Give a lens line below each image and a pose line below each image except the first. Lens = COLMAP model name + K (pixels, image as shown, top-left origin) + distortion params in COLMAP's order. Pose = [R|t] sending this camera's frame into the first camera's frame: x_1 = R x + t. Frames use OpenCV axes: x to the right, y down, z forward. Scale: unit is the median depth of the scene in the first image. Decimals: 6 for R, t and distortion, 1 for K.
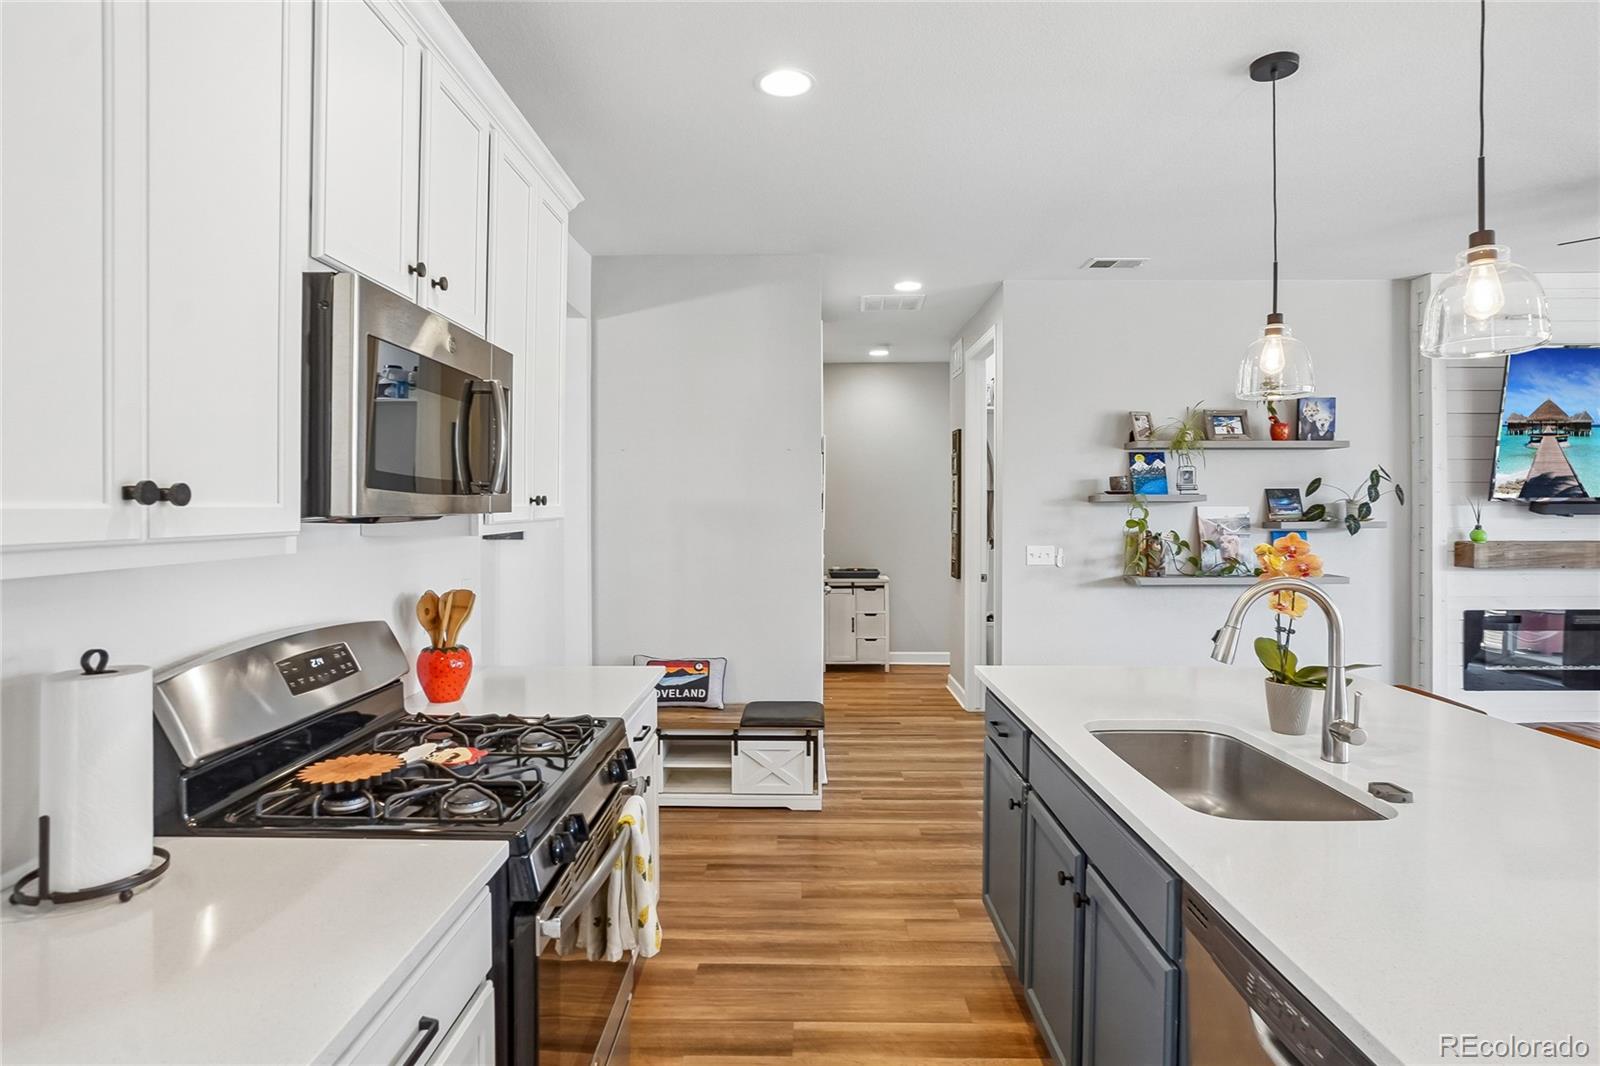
lens RADIAL K [[835.6, 0, 798.9], [0, 835.6, 498.6], [0, 0, 1]] dist [0.001259, 0.000355]
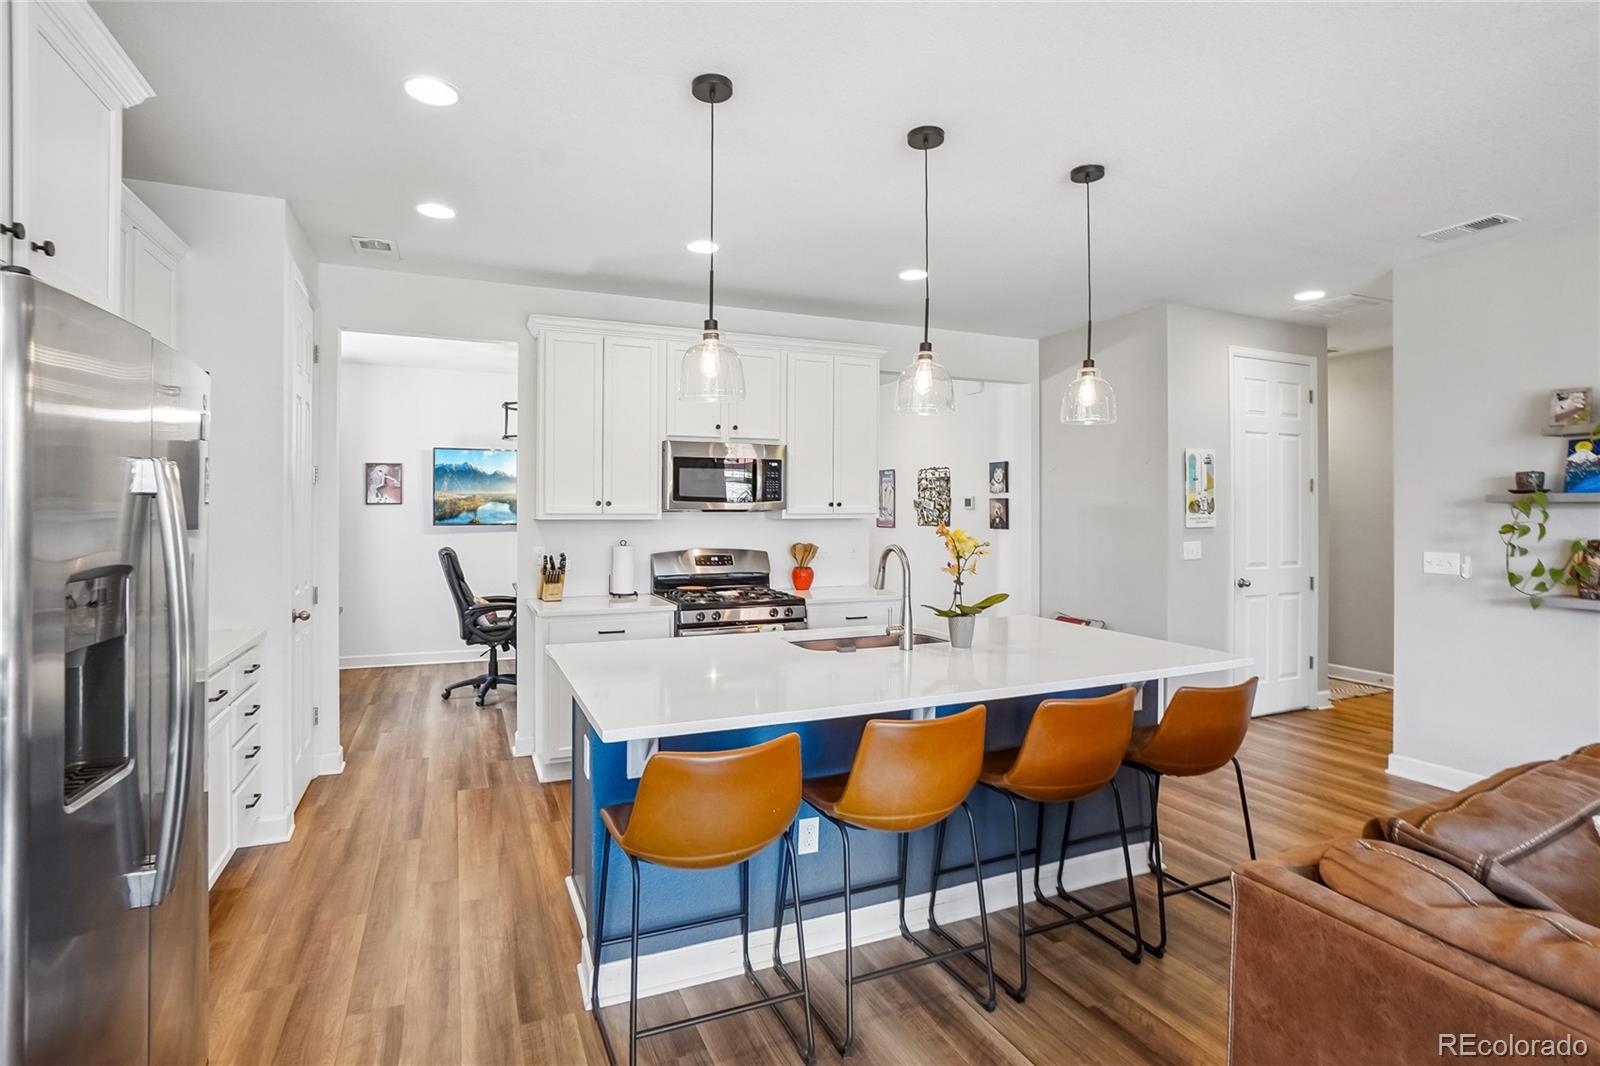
lens RADIAL K [[795.4, 0, 793.8], [0, 795.4, 502.4], [0, 0, 1]] dist [-0.051043, 0.022191]
pose [[0.401718, -0.008533, -0.915724, 0.779762], [0.004703, 0.999963, -0.007255, 0.005491], [0.915751, -0.001392, 0.401743, 0.039719]]
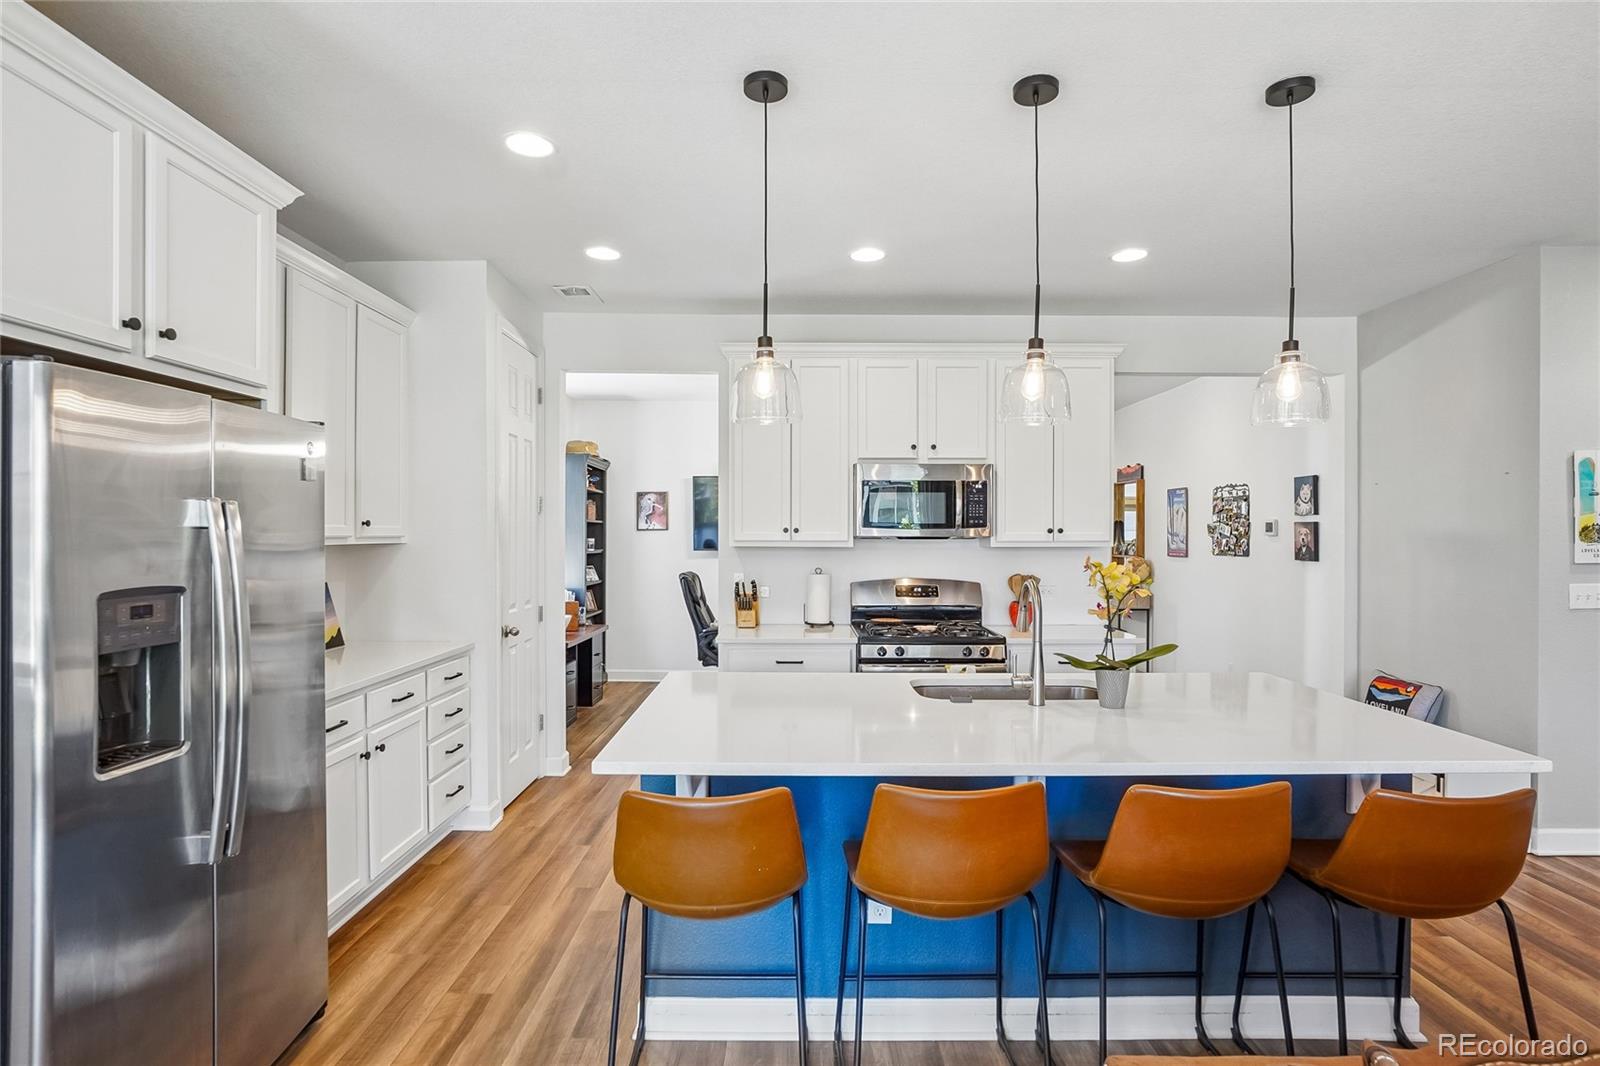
lens RADIAL K [[830.9, 0, 792.3], [0, 830.9, 535.5], [0, 0, 1]] dist [-0.028889, 0.000931]
pose [[0.000694, 0.002177, -0.999997, 0.791835], [0.004753, 0.999986, 0.002180, 0.002838], [0.999988, -0.004754, 0.000684, 0.210829]]
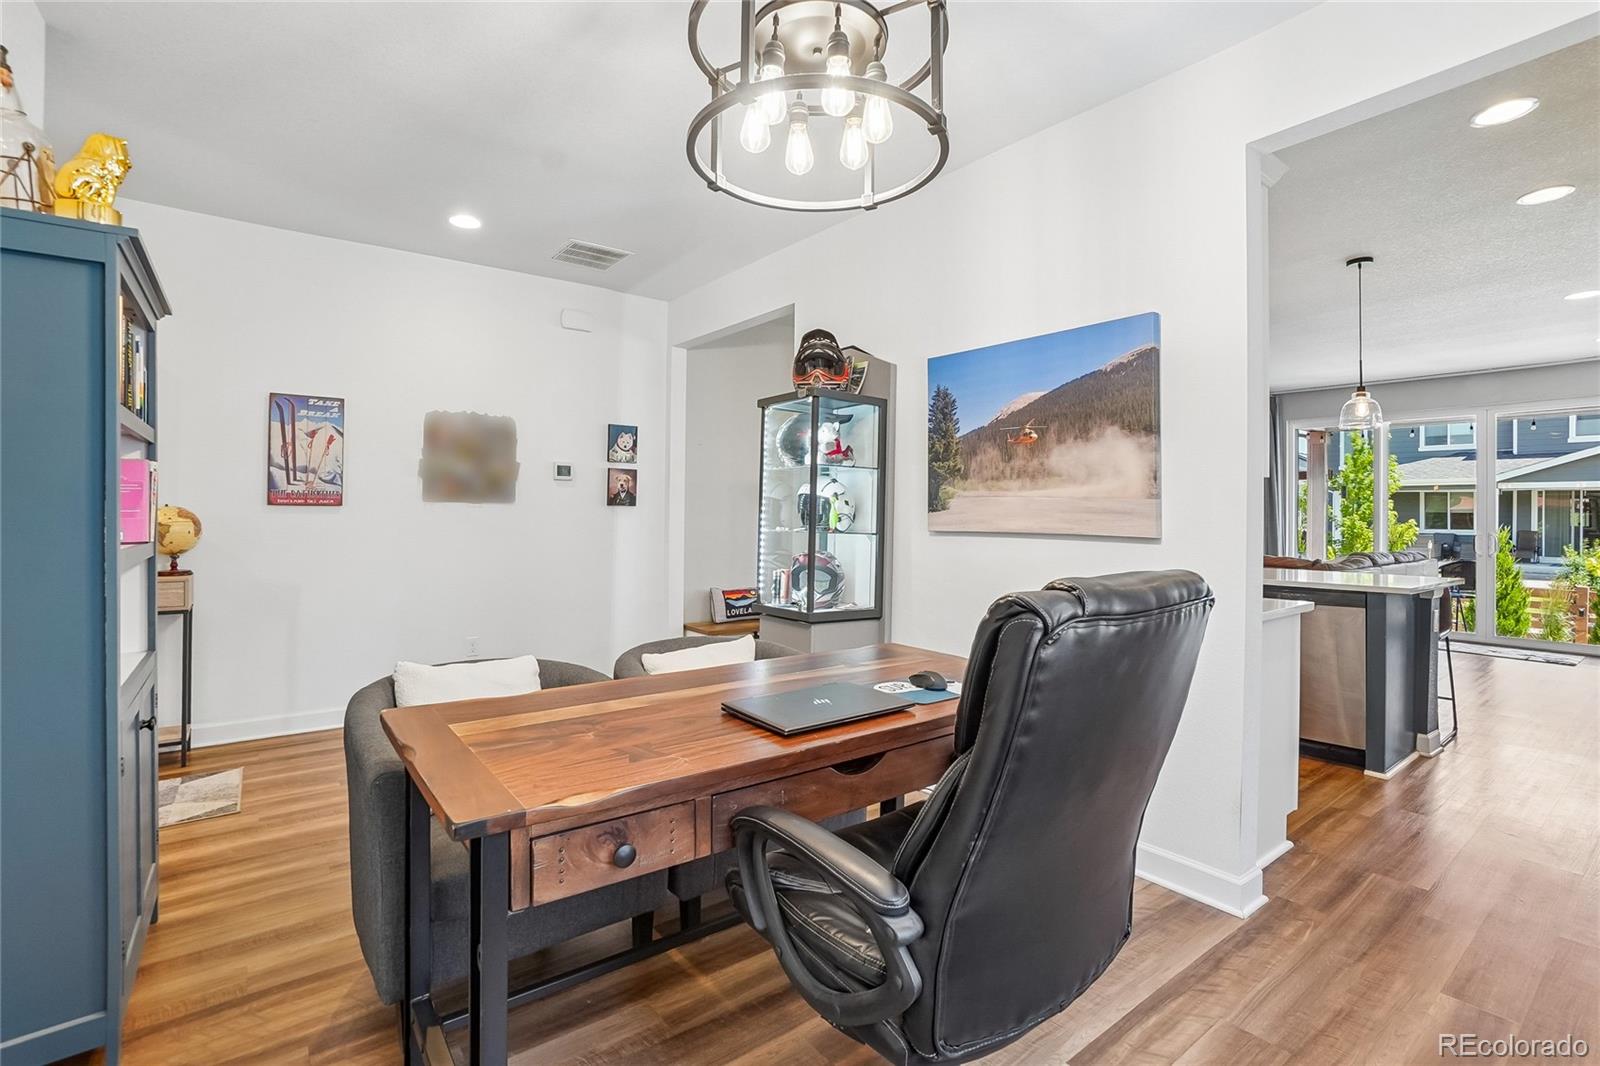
lens RADIAL K [[725.1, 0, 802.7], [0, 725.1, 523.7], [0, 0, 1]] dist [-0.000794, -0.000083]
pose [[0.792349, -0.003861, 0.610056, -0.770471], [-0.004014, 0.999925, 0.011541, 0.056480], [-0.610055, -0.011593, 0.792274, -0.077483]]
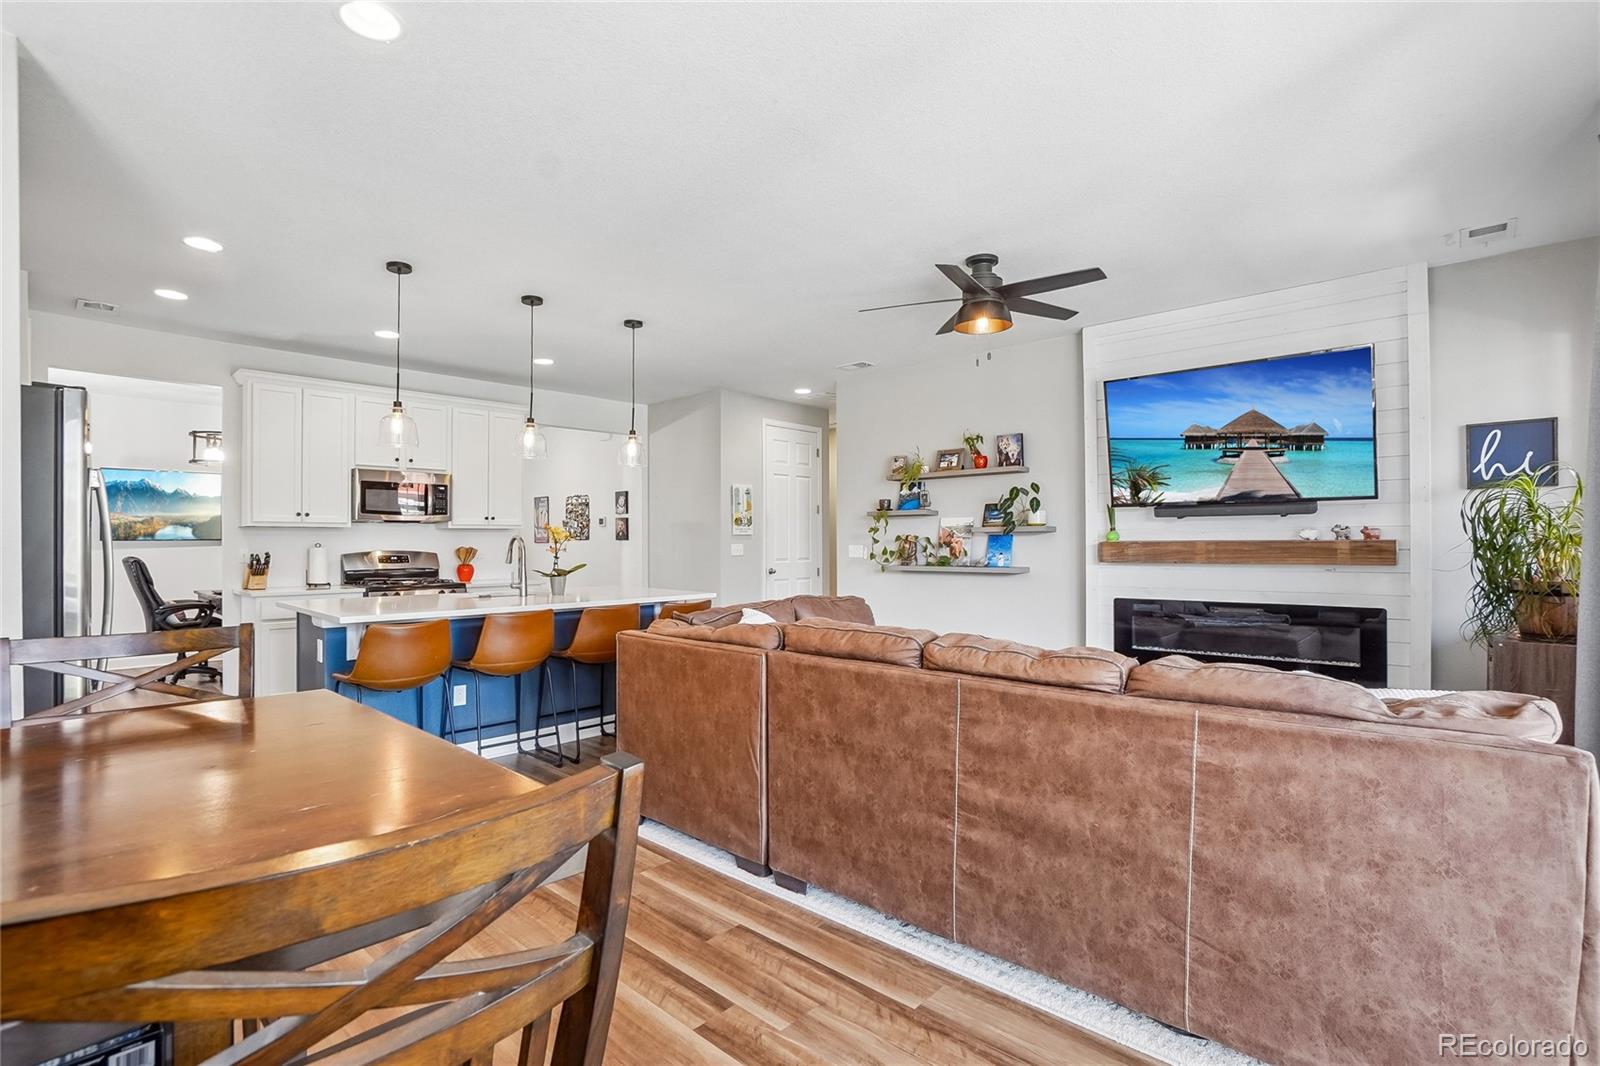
lens RADIAL K [[760.0, 0, 801.7], [0, 760.0, 541.5], [0, 0, 1]] dist [-0.059706, 0.022344]
pose [[0.734189, -0.003476, -0.678936, 1.201558], [0.007761, 0.999965, 0.003273, 0.043965], [0.678901, -0.007673, 0.734190, -0.115400]]
